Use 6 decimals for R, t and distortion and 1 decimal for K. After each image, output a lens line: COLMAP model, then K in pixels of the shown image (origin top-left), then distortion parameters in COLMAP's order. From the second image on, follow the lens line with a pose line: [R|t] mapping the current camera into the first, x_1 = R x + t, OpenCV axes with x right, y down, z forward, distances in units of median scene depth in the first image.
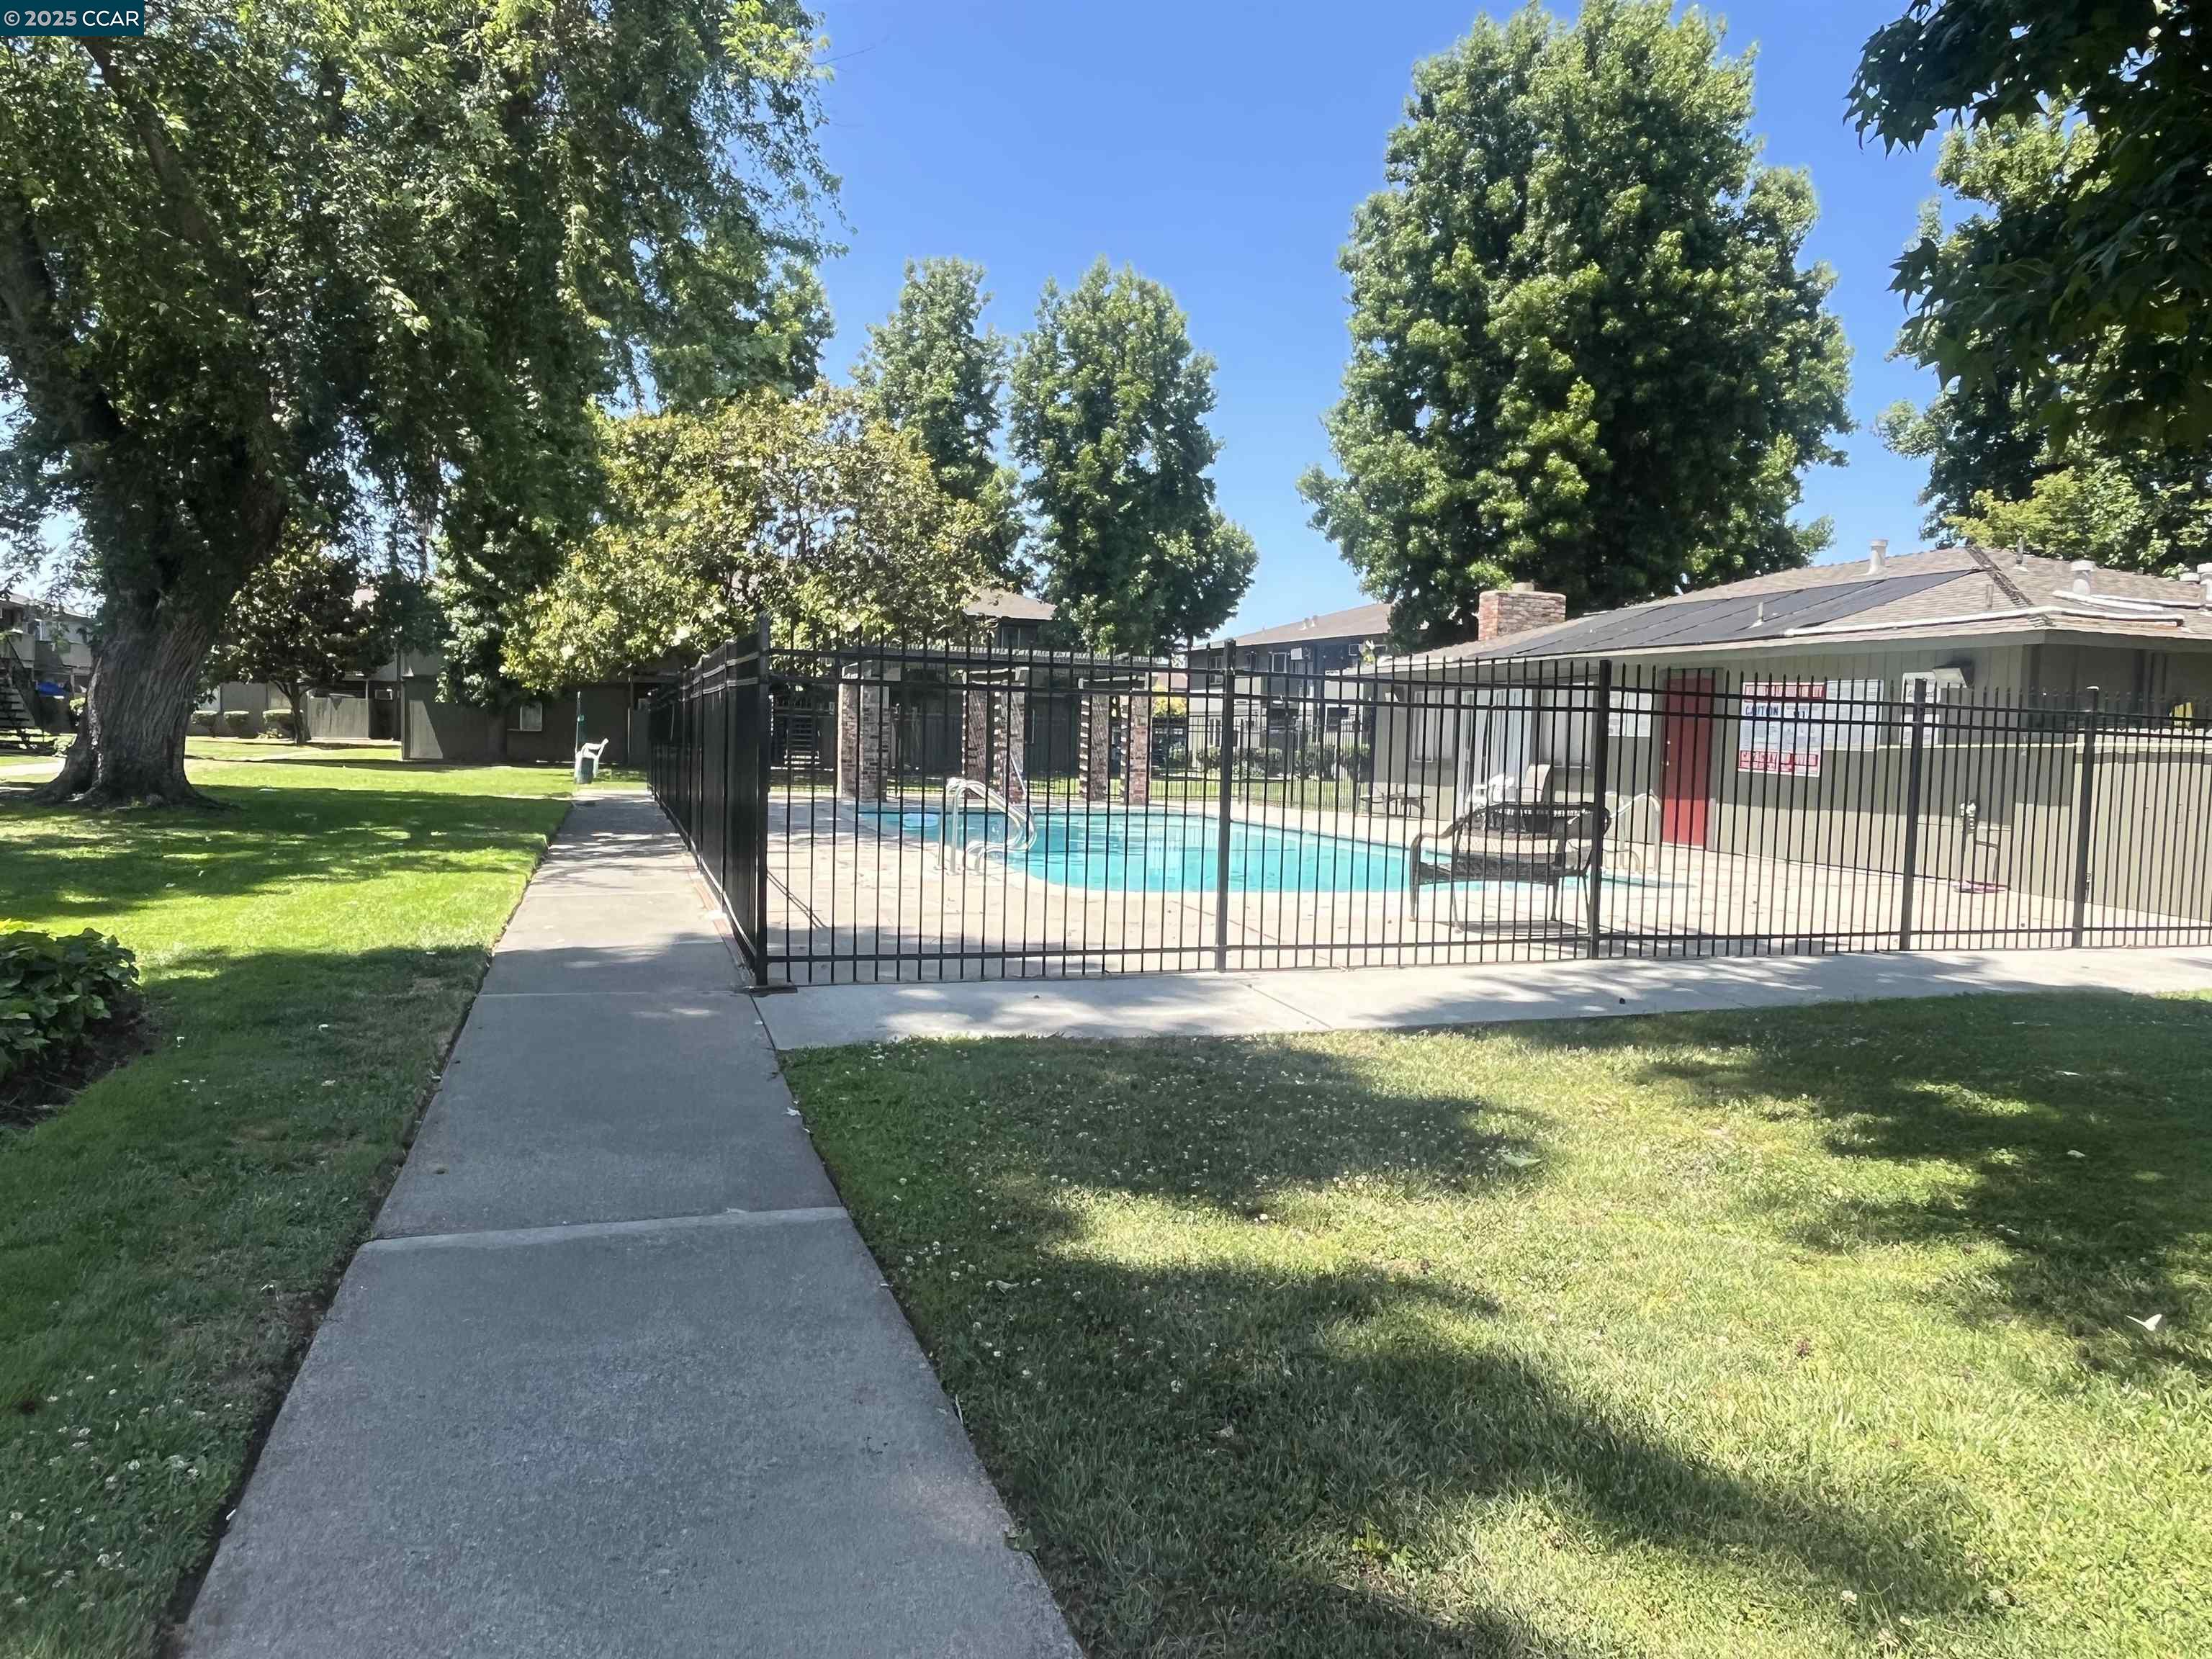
lens RADIAL K [[1440.8, 0, 1097.6], [0, 1440.8, 840.6], [0, 0, 1]] dist [0.002248, -0.002932]
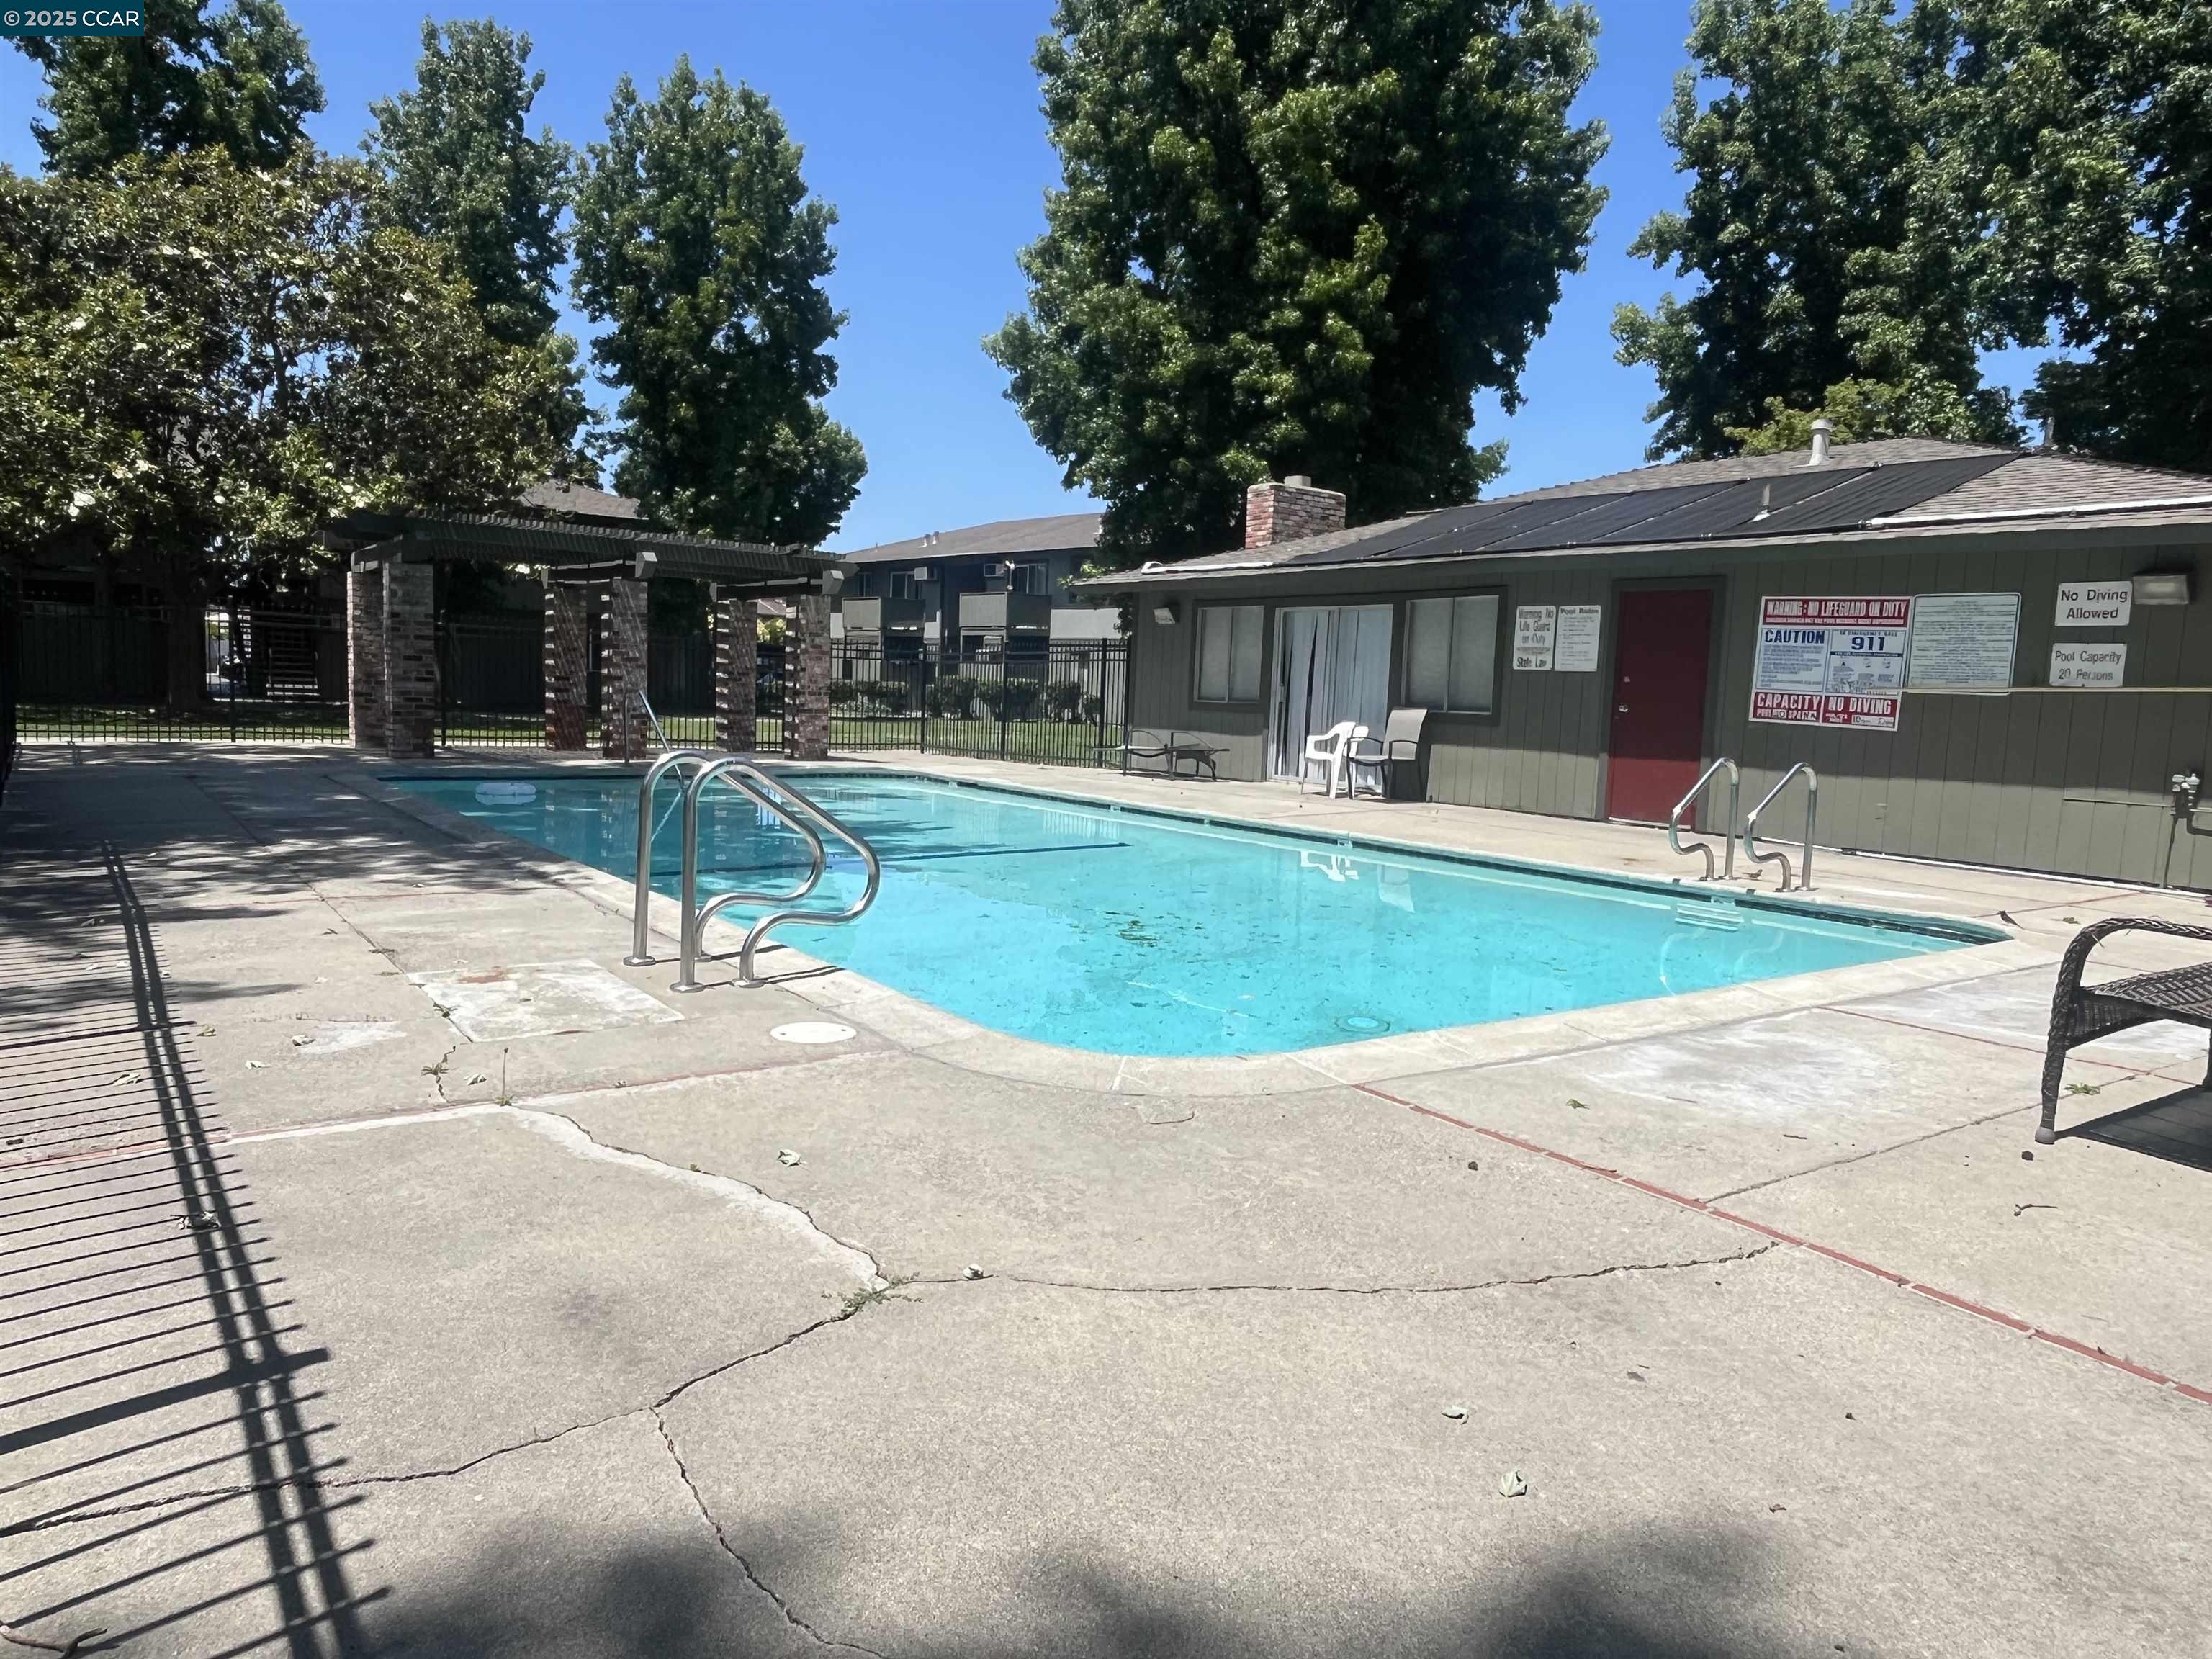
lens RADIAL K [[1440.8, 0, 1097.6], [0, 1440.8, 840.6], [0, 0, 1]] dist [0.002248, -0.002932]
pose [[0.954835, -0.021867, 0.296331, -0.036500], [0.008150, 0.998841, 0.047447, -0.012182], [-0.297025, -0.042889, 0.953906, 0.195800]]
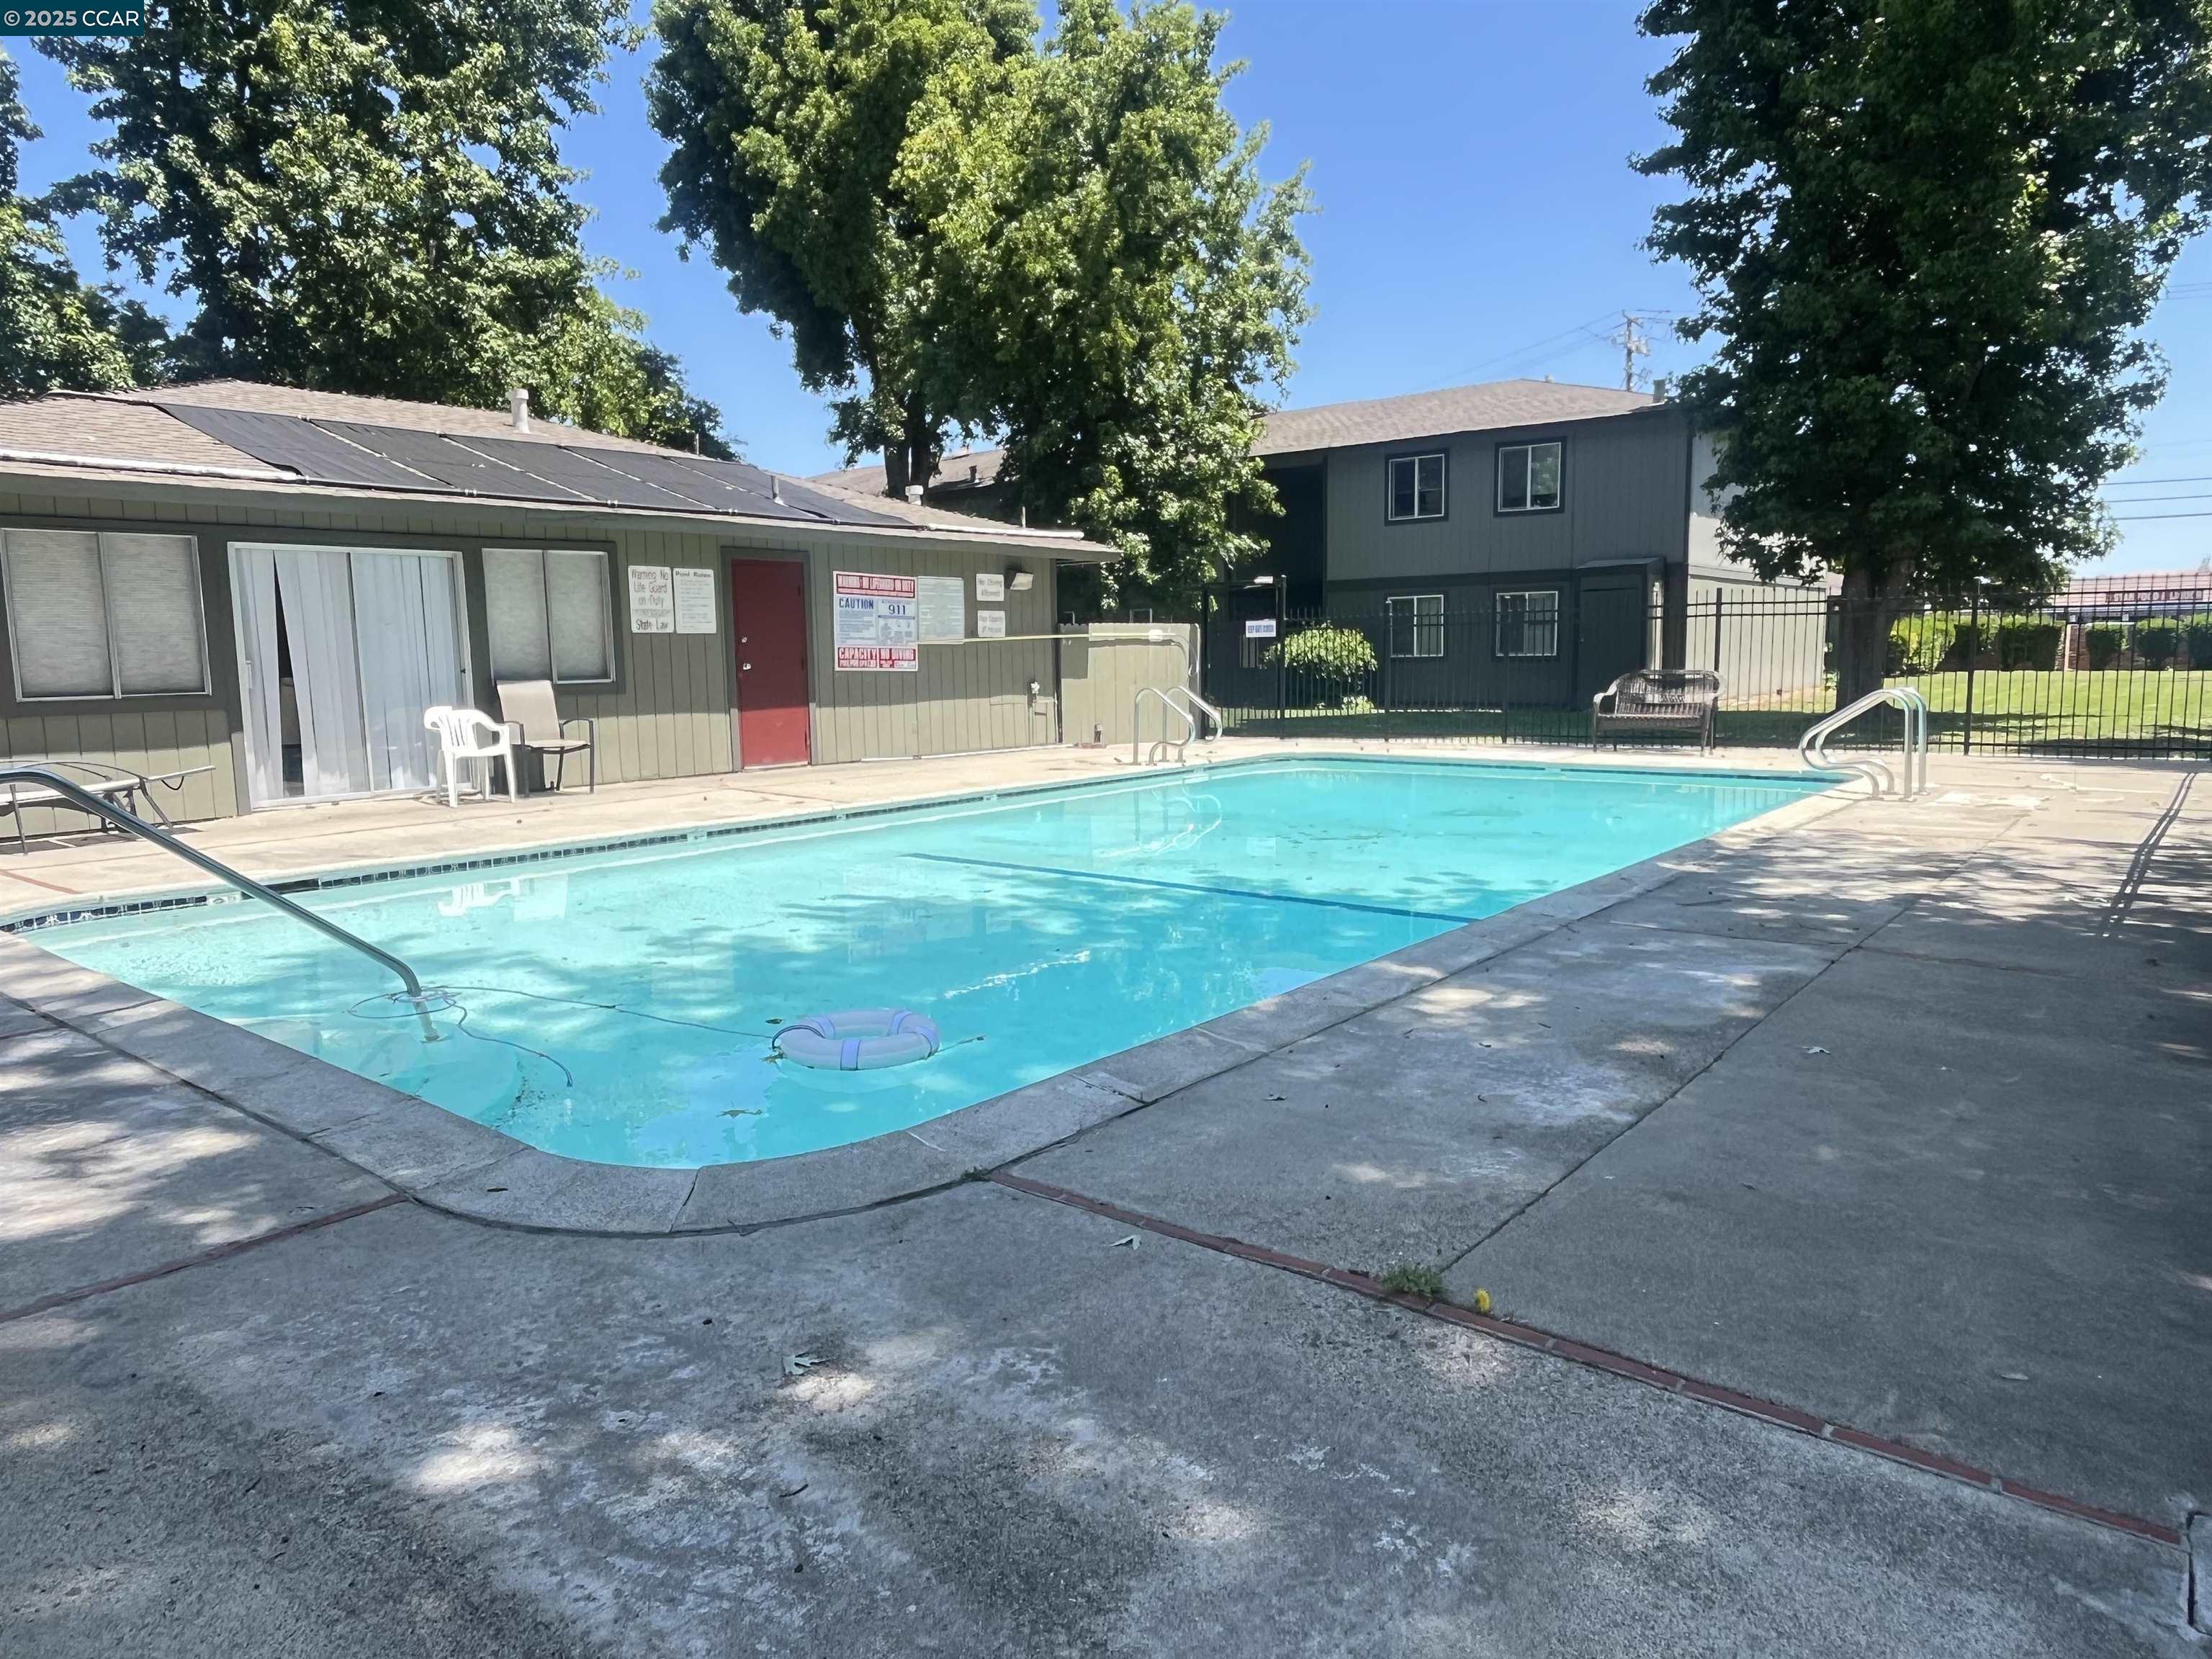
lens RADIAL K [[1440.8, 0, 1097.6], [0, 1440.8, 840.6], [0, 0, 1]] dist [0.002248, -0.002932]
pose [[-0.532986, -0.128338, 0.836334, -0.192691], [0.061507, 0.979938, 0.189573, -0.049538], [-0.843885, 0.152480, -0.514400, 0.635521]]
